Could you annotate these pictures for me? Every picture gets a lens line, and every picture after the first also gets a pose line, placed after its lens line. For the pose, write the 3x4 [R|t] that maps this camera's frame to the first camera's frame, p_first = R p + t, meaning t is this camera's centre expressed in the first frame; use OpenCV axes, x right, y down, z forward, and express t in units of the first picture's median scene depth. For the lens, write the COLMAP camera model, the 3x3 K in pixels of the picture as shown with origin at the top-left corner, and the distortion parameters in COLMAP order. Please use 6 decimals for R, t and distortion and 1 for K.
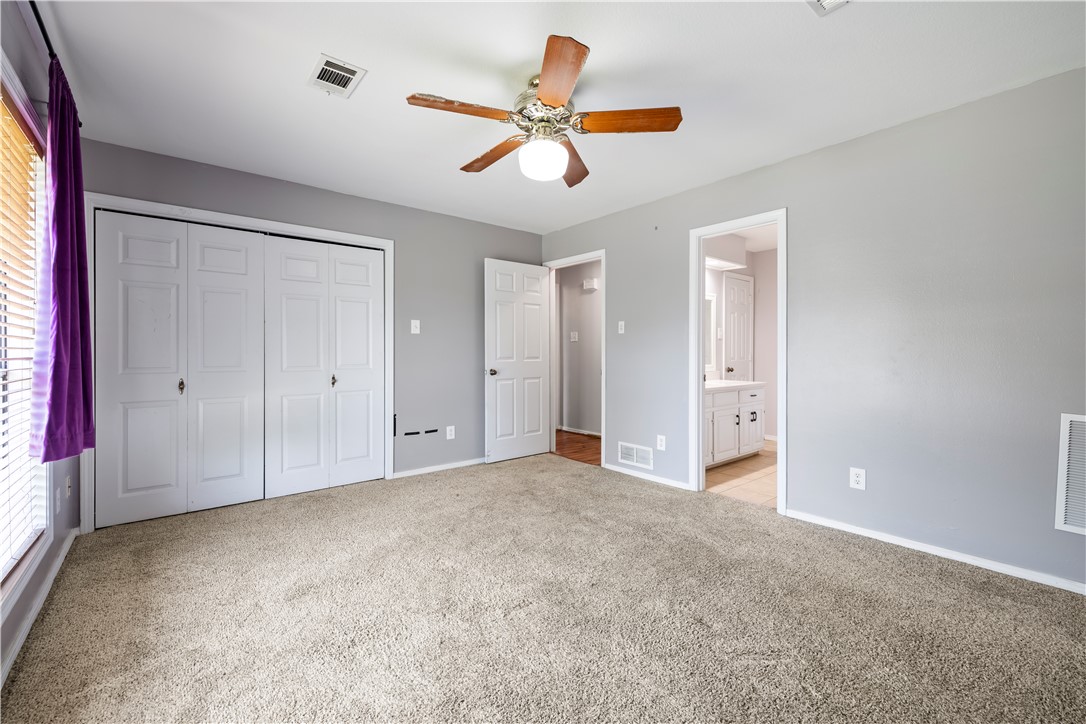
lens RADIAL K [[457.3, 0, 543.4], [0, 457.3, 359.9], [0, 0, 1]] dist [-0.001859, 0.000022]
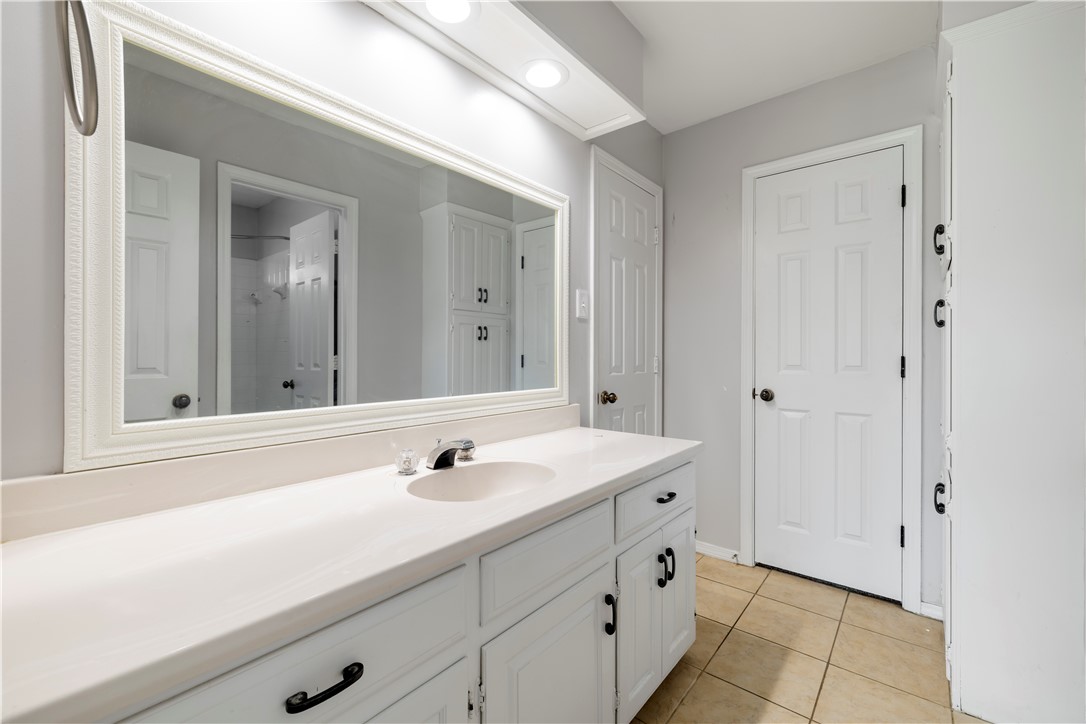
lens RADIAL K [[457.3, 0, 543.0], [0, 457.3, 359.1], [0, 0, 1]] dist [-0.001859, 0.000022]
pose [[0.983538, -0.001323, 0.180697, 0.283928], [0.001771, 0.999996, -0.002314, -0.011512], [-0.180693, 0.002596, 0.983536, 0.625894]]
